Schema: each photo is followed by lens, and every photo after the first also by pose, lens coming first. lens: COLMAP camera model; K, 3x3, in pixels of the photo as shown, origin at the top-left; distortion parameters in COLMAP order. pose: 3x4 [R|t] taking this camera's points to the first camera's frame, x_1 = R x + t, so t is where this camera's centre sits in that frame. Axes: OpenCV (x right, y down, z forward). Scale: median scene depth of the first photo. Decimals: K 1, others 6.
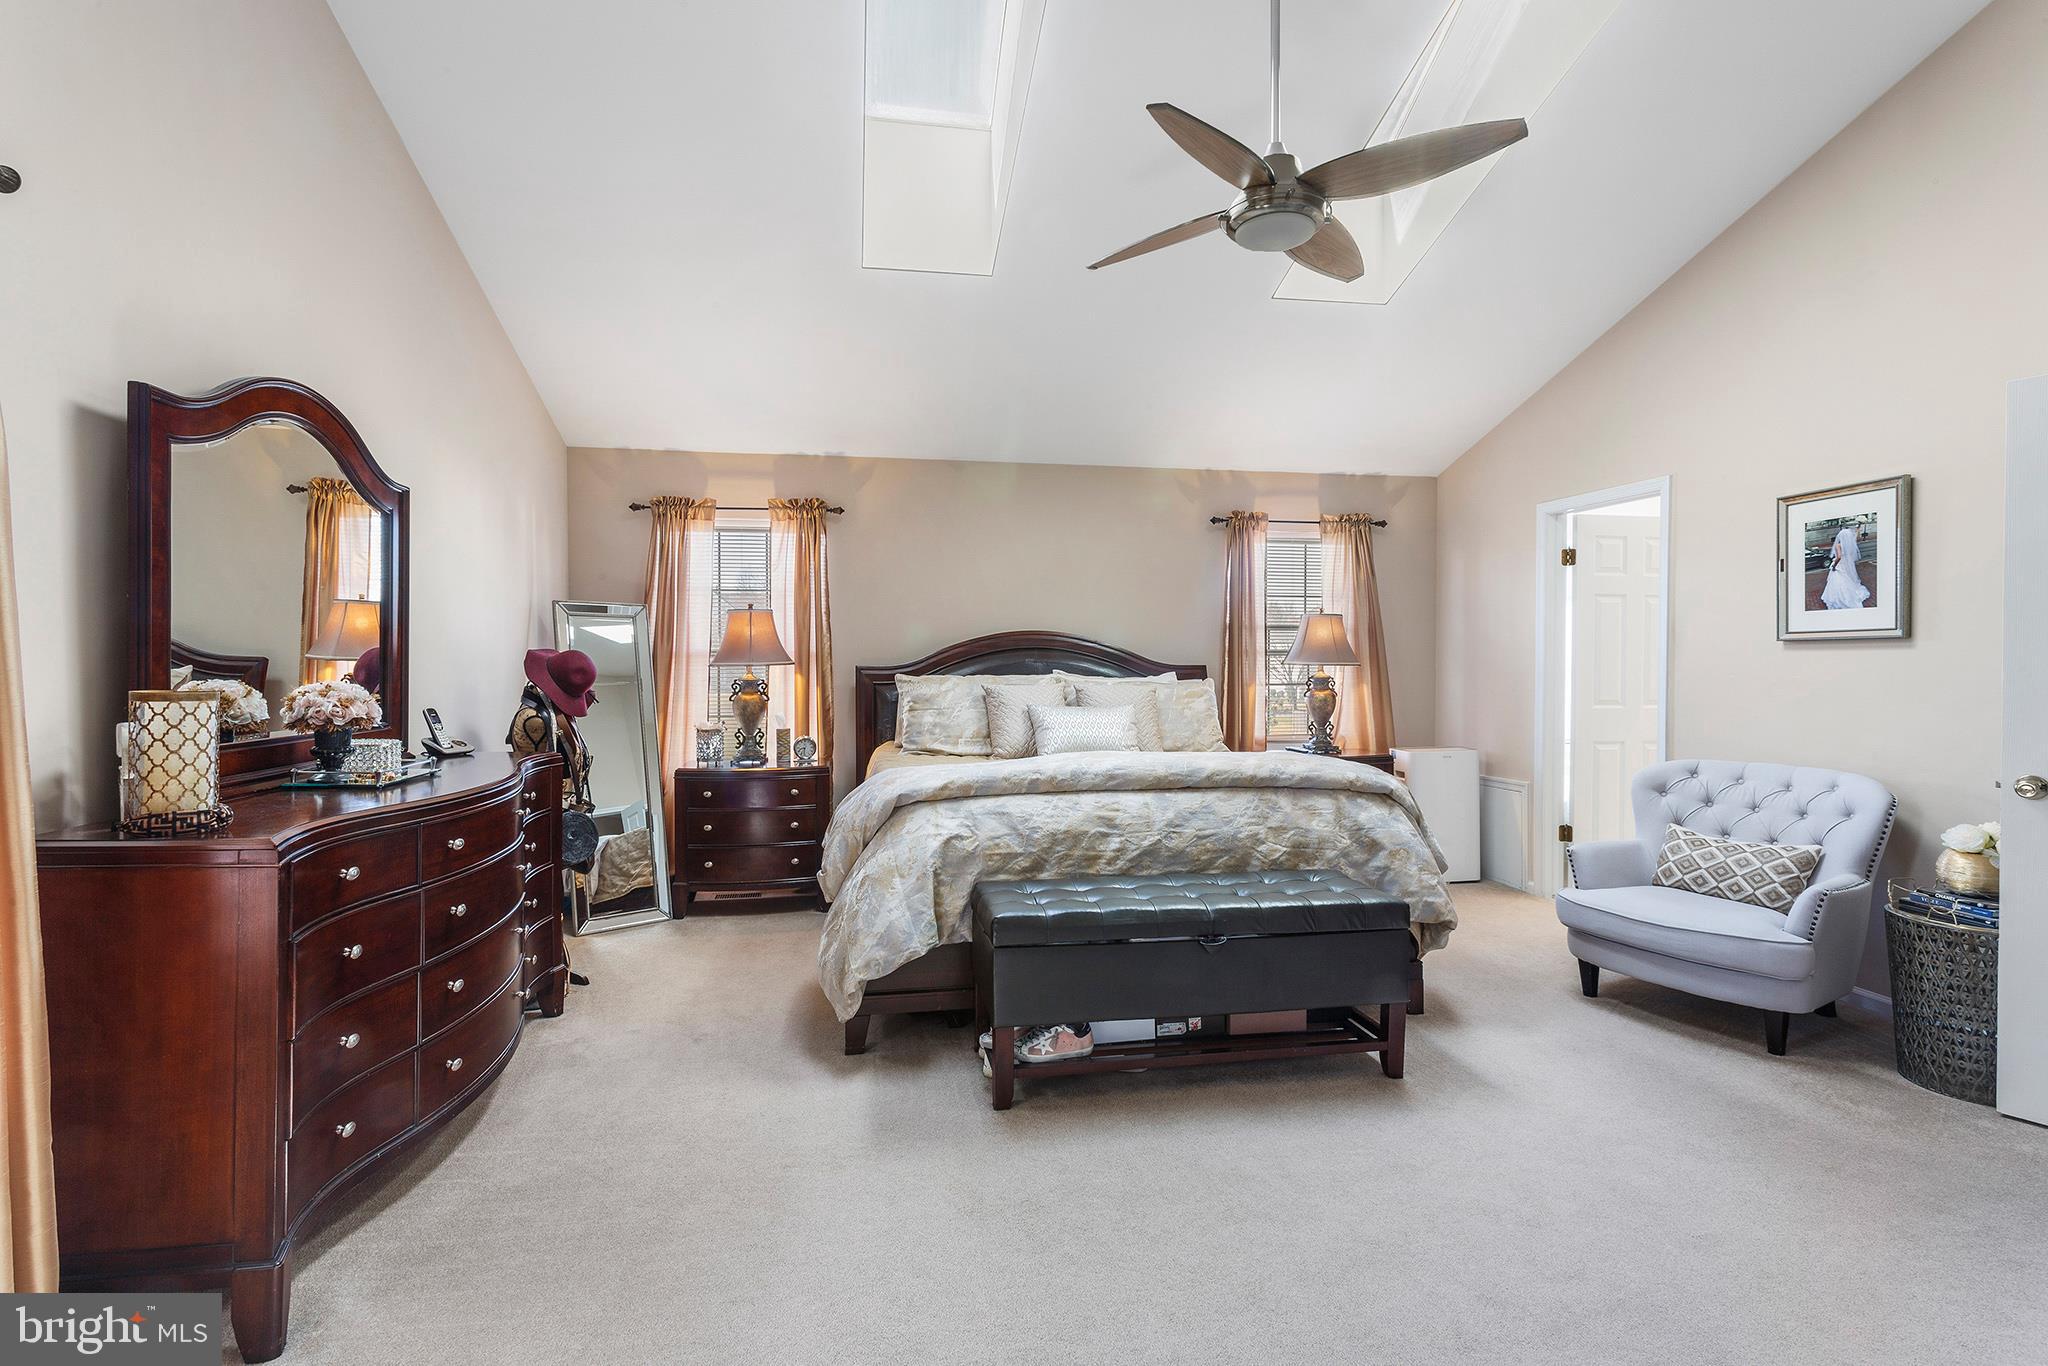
lens RADIAL K [[949.7, 0, 1021.6], [0, 949.7, 666.9], [0, 0, 1]] dist [-0.004241, -0.000161]
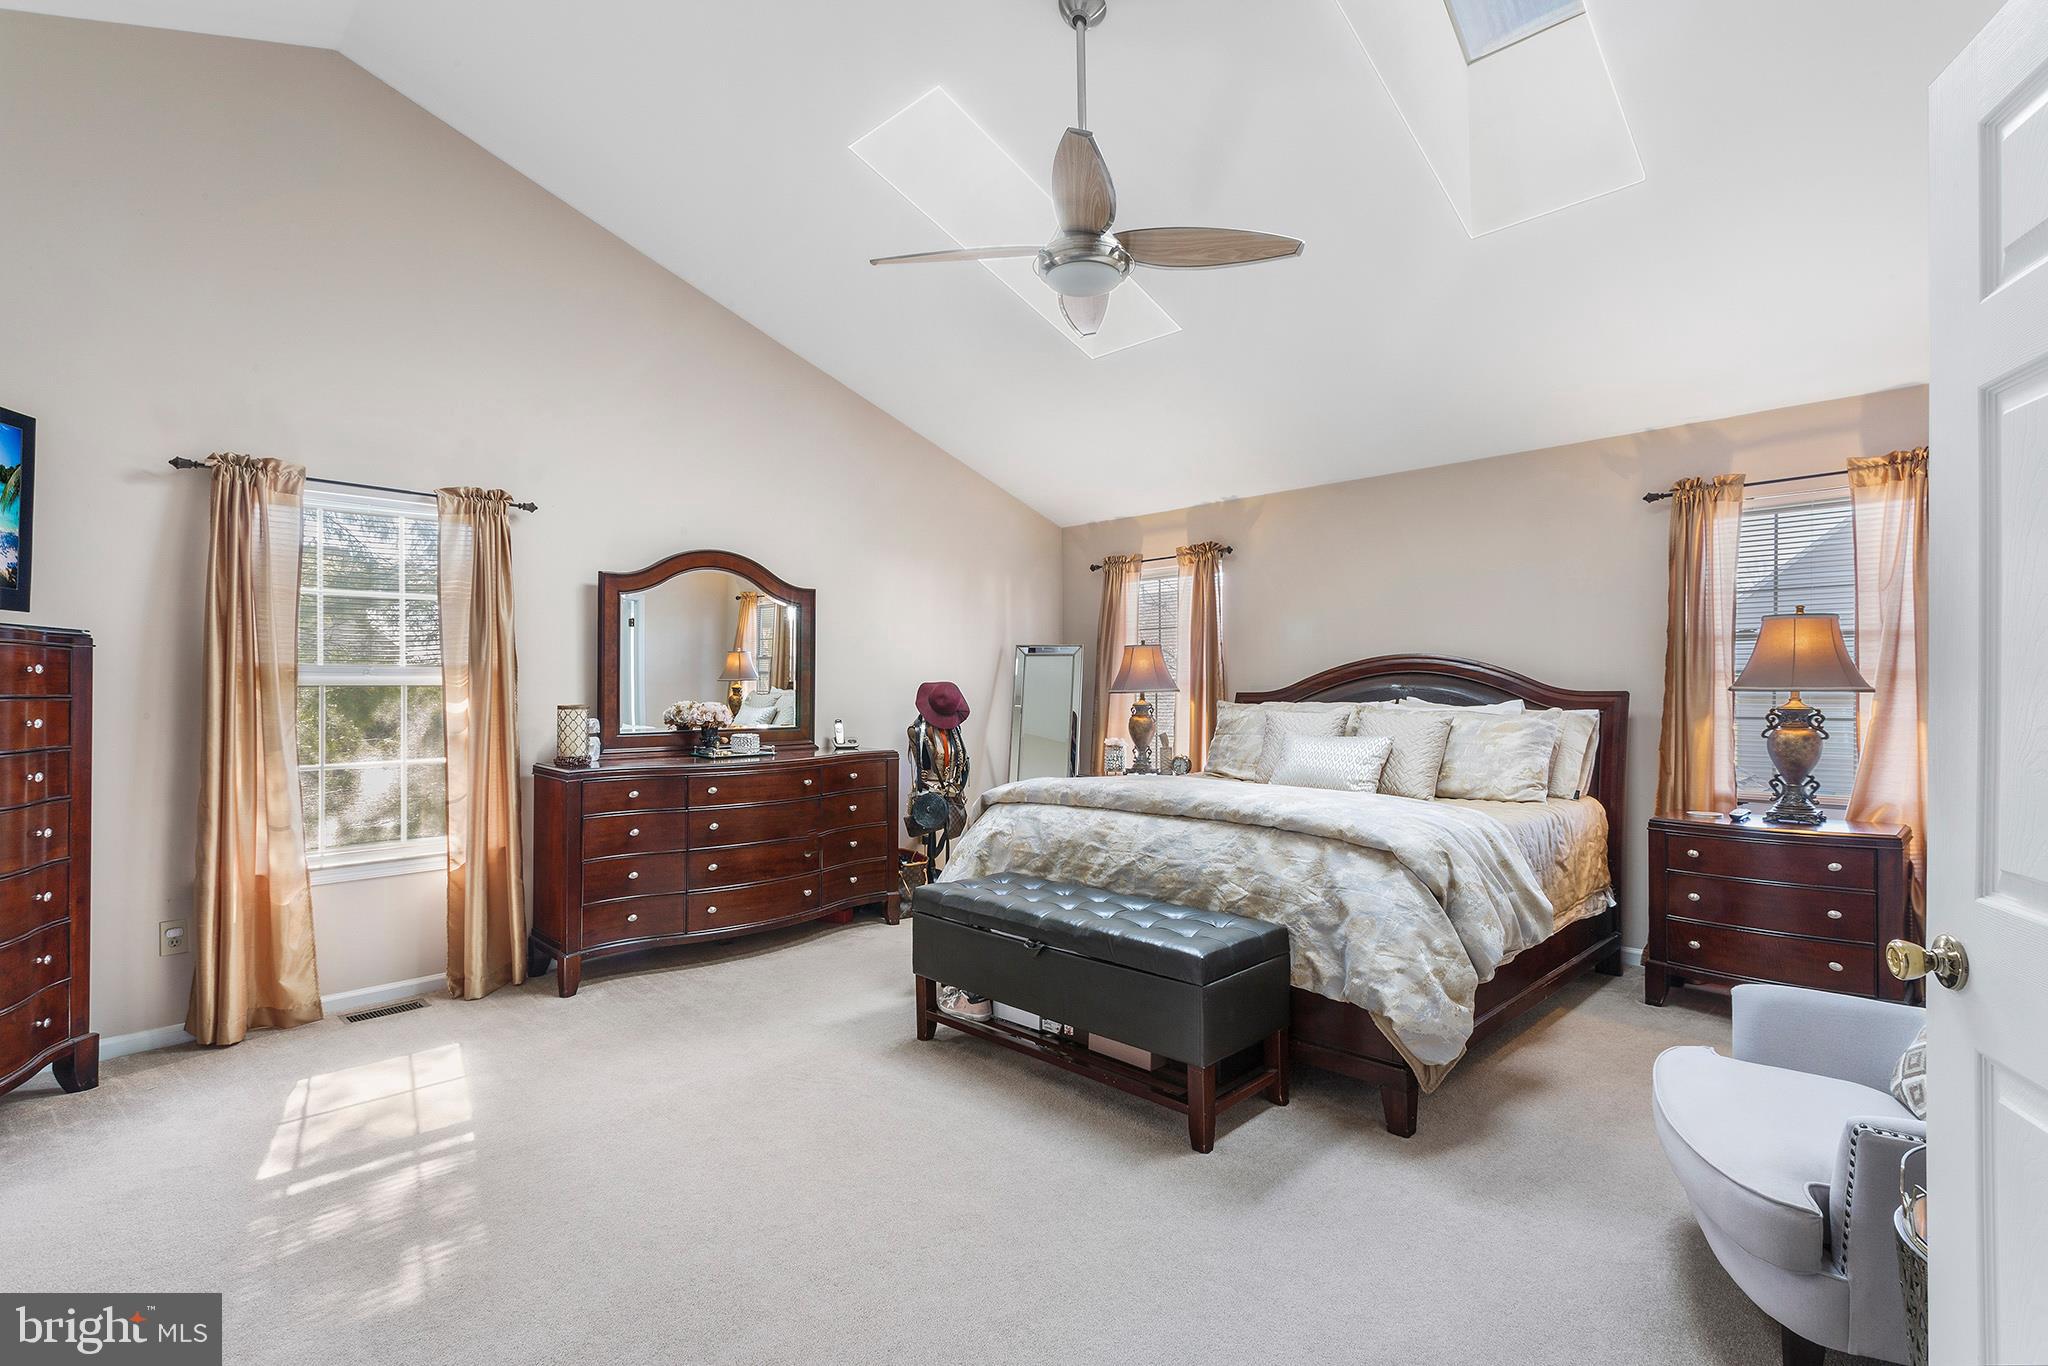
lens RADIAL K [[949.7, 0, 1021.6], [0, 949.7, 666.9], [0, 0, 1]] dist [-0.004241, -0.000161]
pose [[0.584234, -0.023175, -0.811255, 0.899138], [0.000668, 0.999606, -0.028074, -0.000810], [0.811585, 0.015860, 0.584019, 0.286346]]
